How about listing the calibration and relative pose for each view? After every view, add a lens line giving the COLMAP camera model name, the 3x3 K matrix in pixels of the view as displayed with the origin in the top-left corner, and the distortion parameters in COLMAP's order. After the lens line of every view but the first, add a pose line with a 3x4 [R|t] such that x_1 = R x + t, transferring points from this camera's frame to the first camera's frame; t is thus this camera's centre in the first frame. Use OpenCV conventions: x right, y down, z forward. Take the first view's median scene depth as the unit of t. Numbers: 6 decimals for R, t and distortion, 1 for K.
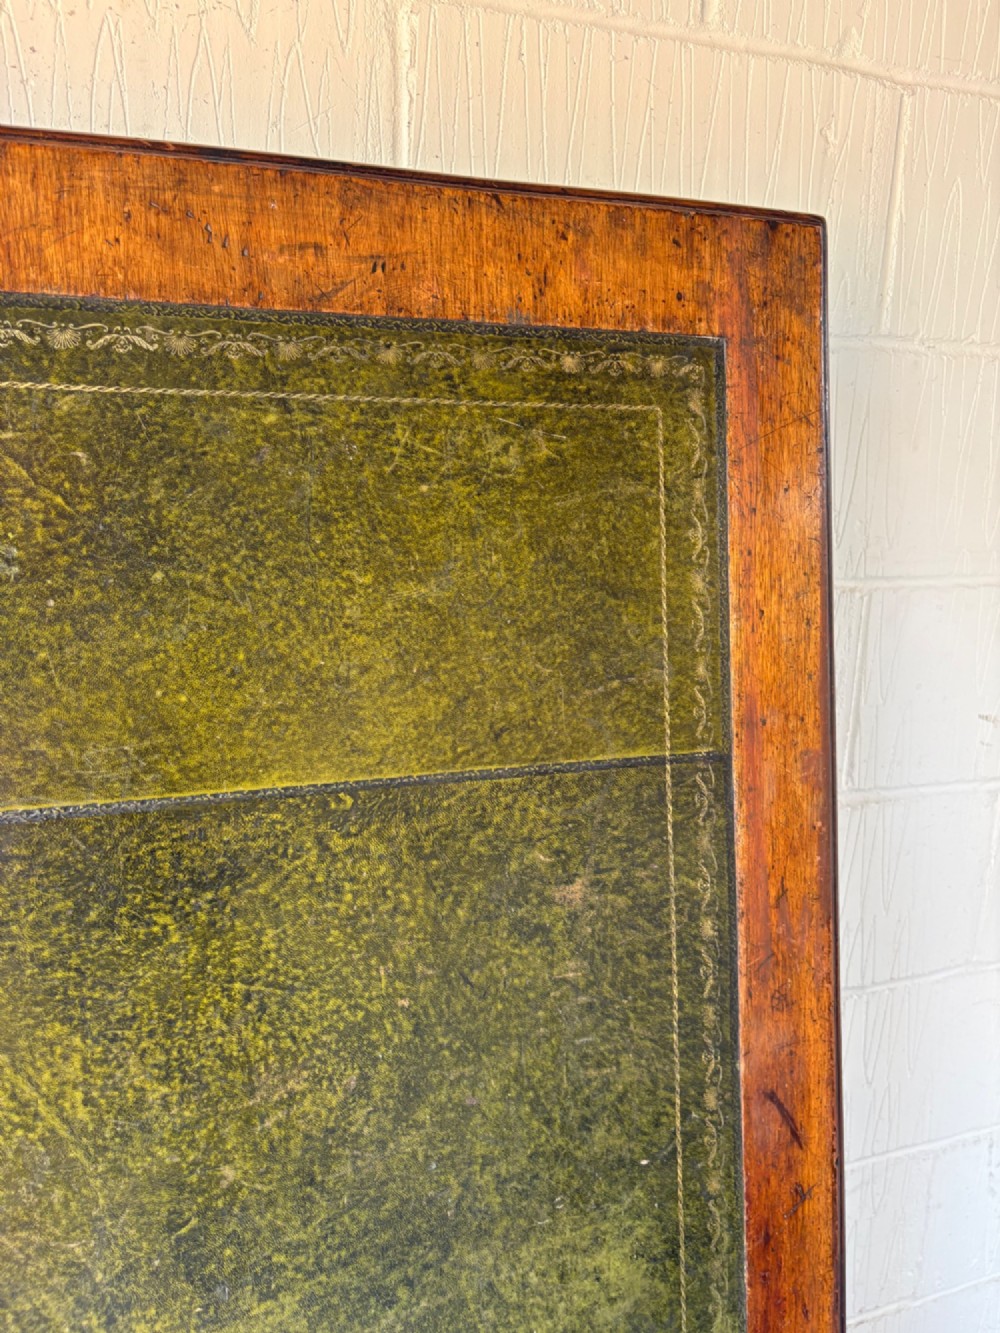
lens RADIAL K [[1030.9, 0, 501.9], [0, 1030.9, 668.1], [0, 0, 1]] dist [0.045587, -0.065040]
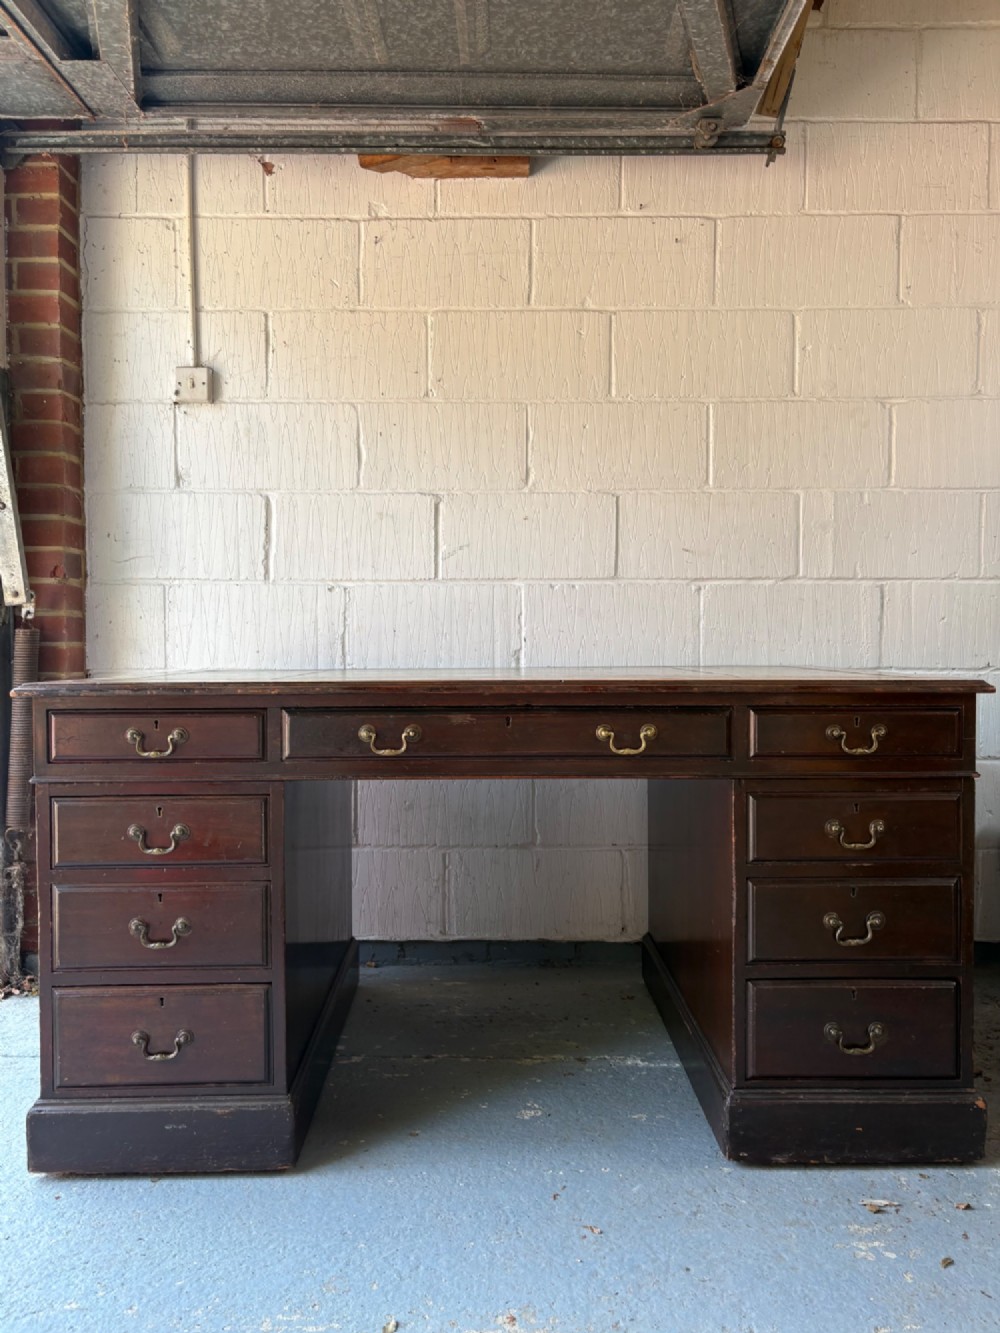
lens RADIAL K [[1030.9, 0, 497.1], [0, 1030.9, 672.8], [0, 0, 1]] dist [0.045587, -0.065040]
pose [[0.935554, -0.018429, -0.352702, 1.520669], [-0.051532, 0.980828, -0.187939, 1.343133], [0.349403, 0.194003, 0.916668, -2.130186]]
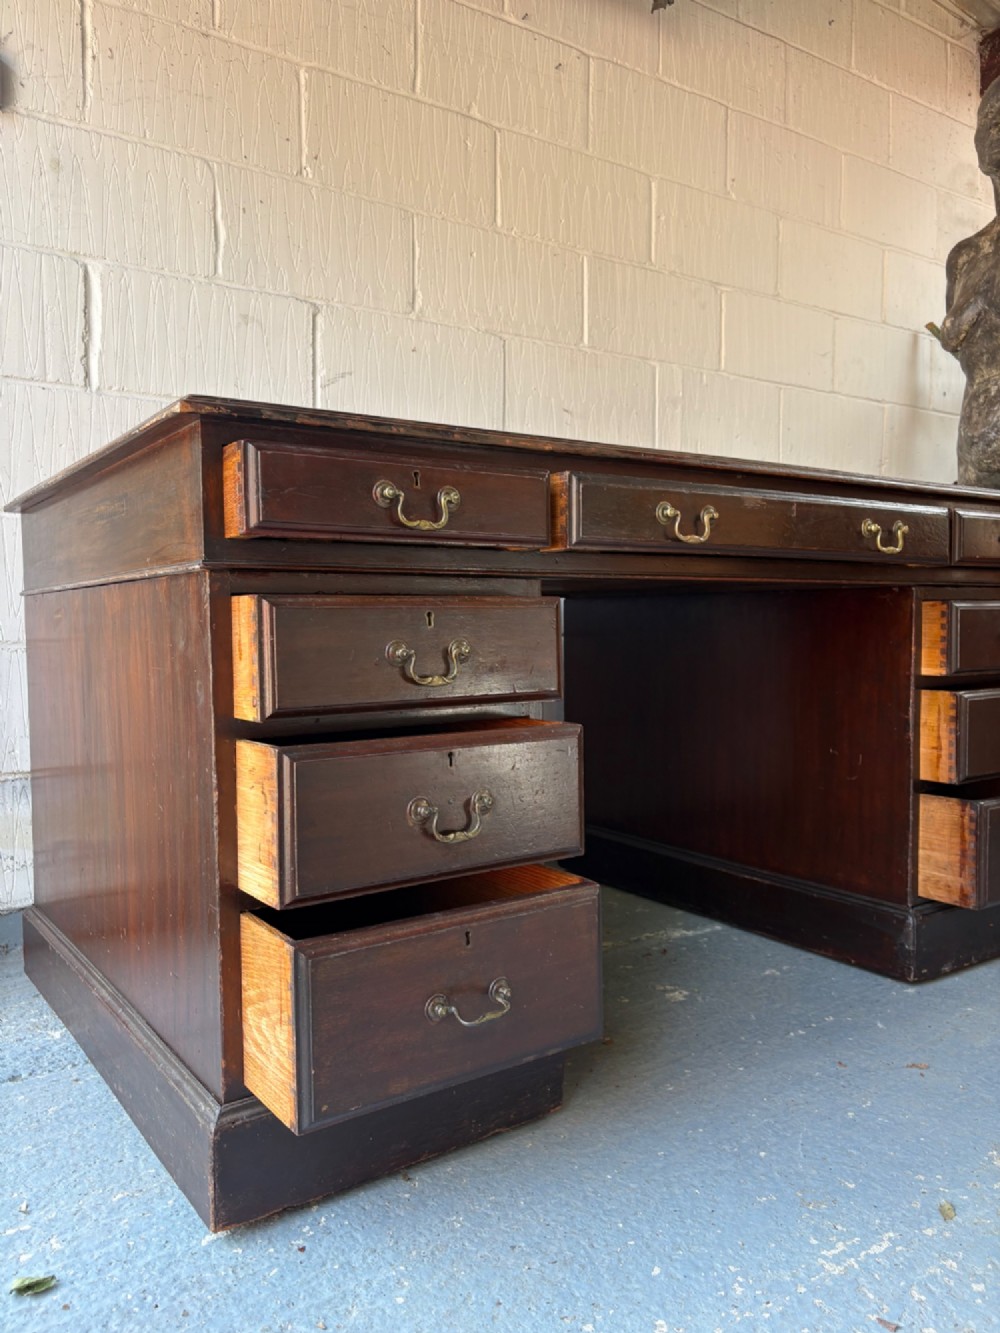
lens RADIAL K [[1030.9, 0, 501.0], [0, 1030.9, 677.3], [0, 0, 1]] dist [0.045587, -0.065040]
pose [[0.970827, -0.047020, 0.235127, -0.352274], [0.086548, 0.983196, -0.160735, 1.609397], [-0.223618, 0.176396, 0.958582, -1.640189]]
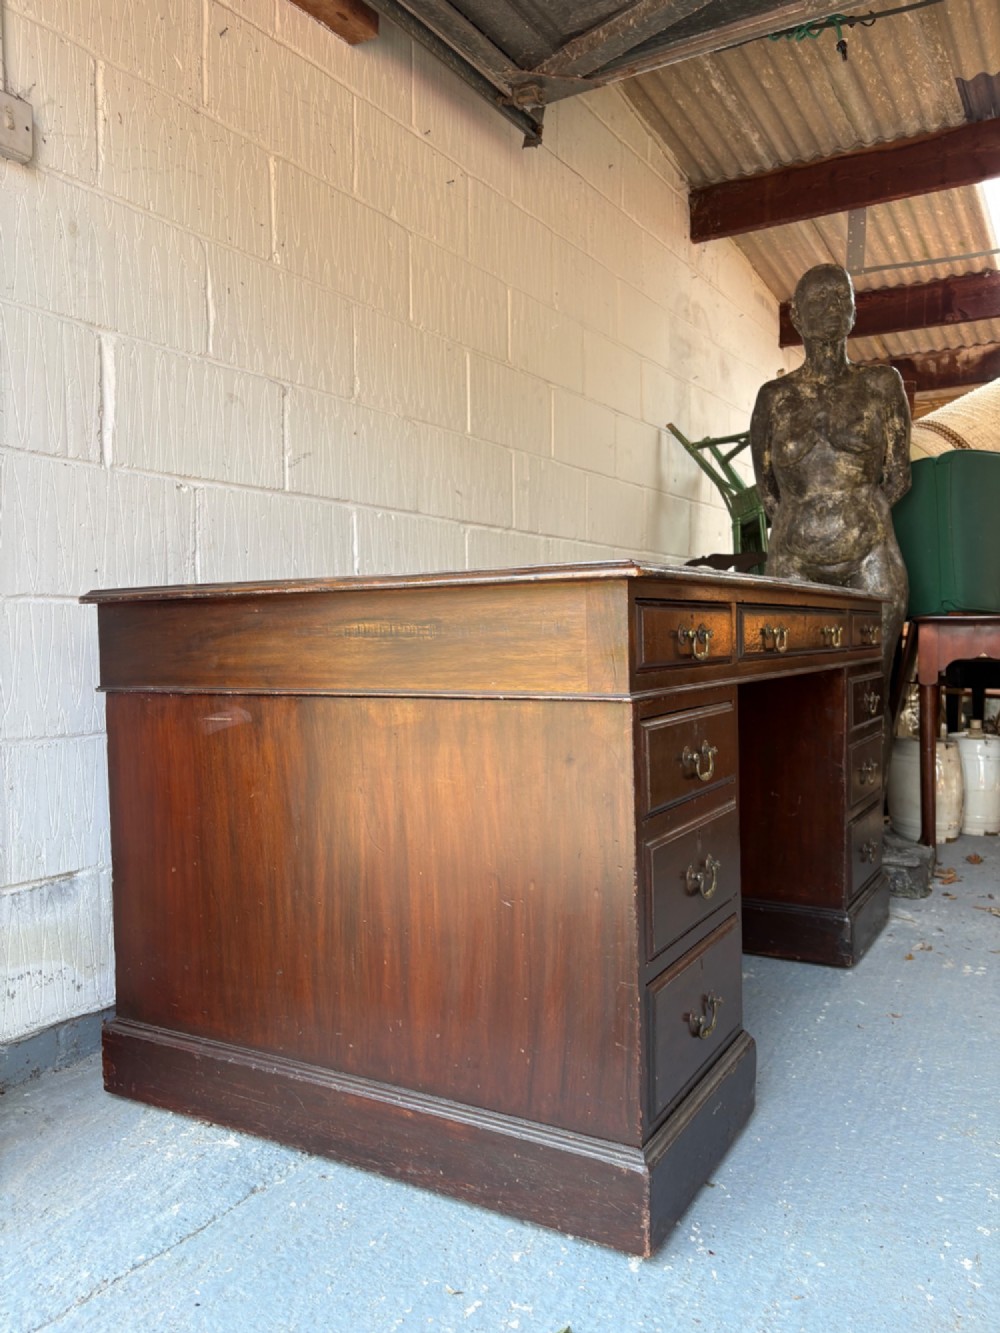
lens RADIAL K [[1030.9, 0, 511.3], [0, 1030.9, 675.6], [0, 0, 1]] dist [0.045587, -0.065040]
pose [[0.776645, -0.063030, 0.626777, -1.645005], [0.176418, 0.976929, -0.120359, 1.324236], [-0.604731, 0.204052, 0.769847, -1.409502]]
